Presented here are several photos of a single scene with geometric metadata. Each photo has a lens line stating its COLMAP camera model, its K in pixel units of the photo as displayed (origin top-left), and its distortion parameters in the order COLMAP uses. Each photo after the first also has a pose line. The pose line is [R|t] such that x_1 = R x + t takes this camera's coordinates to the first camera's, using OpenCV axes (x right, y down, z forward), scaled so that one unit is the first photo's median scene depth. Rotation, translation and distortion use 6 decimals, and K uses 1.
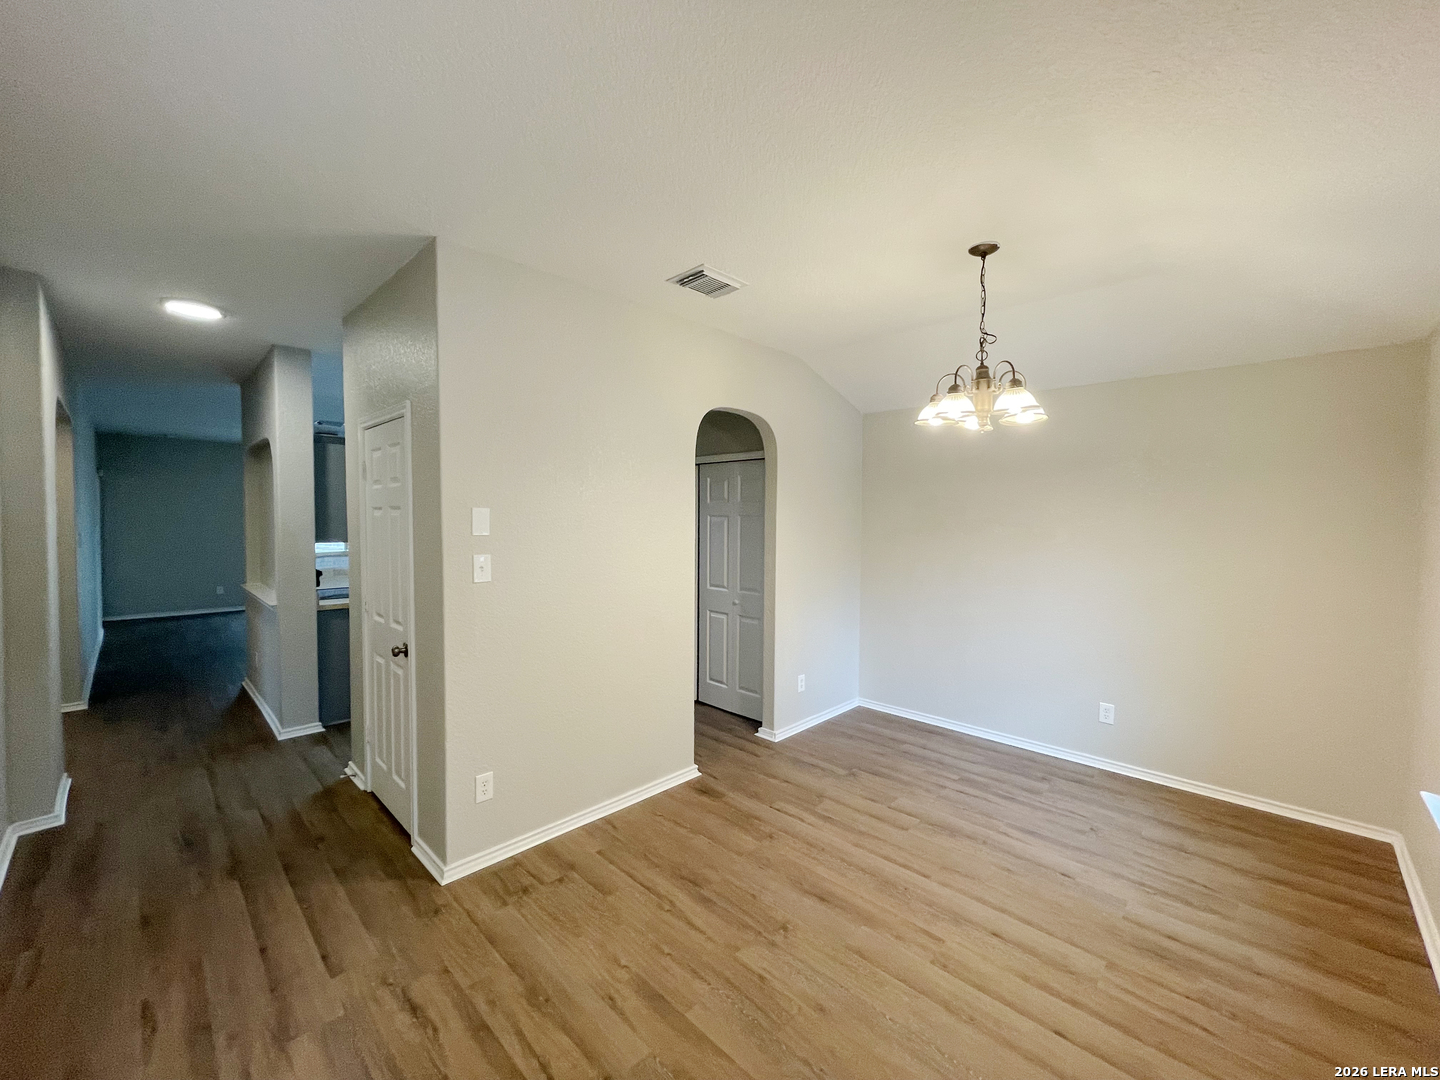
lens RADIAL K [[586.2, 0, 724.4], [0, 586.2, 538.2], [0, 0, 1]] dist [-0.003434, -0.000122]
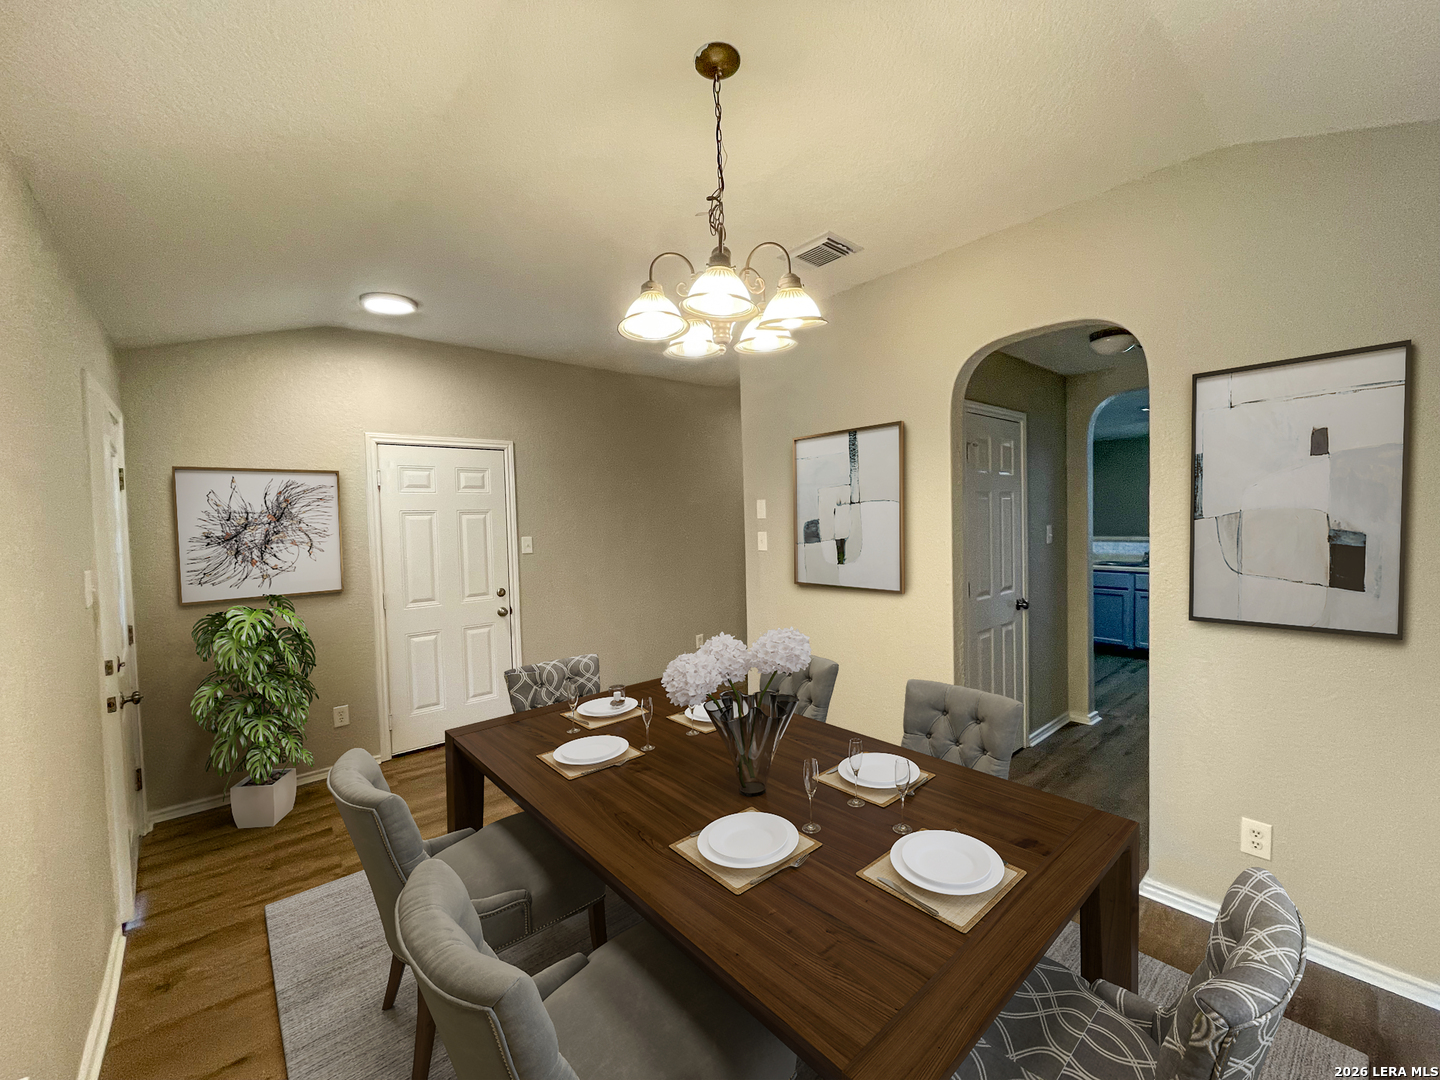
lens RADIAL K [[586.2, 0, 724.3], [0, 586.2, 534.9], [0, 0, 1]] dist [-0.003434, -0.000122]
pose [[-0.088860, 0.048870, -0.994845, 0.735639], [0.010307, 0.998787, 0.048143, -0.025774], [0.995991, -0.005976, -0.089256, 0.732245]]
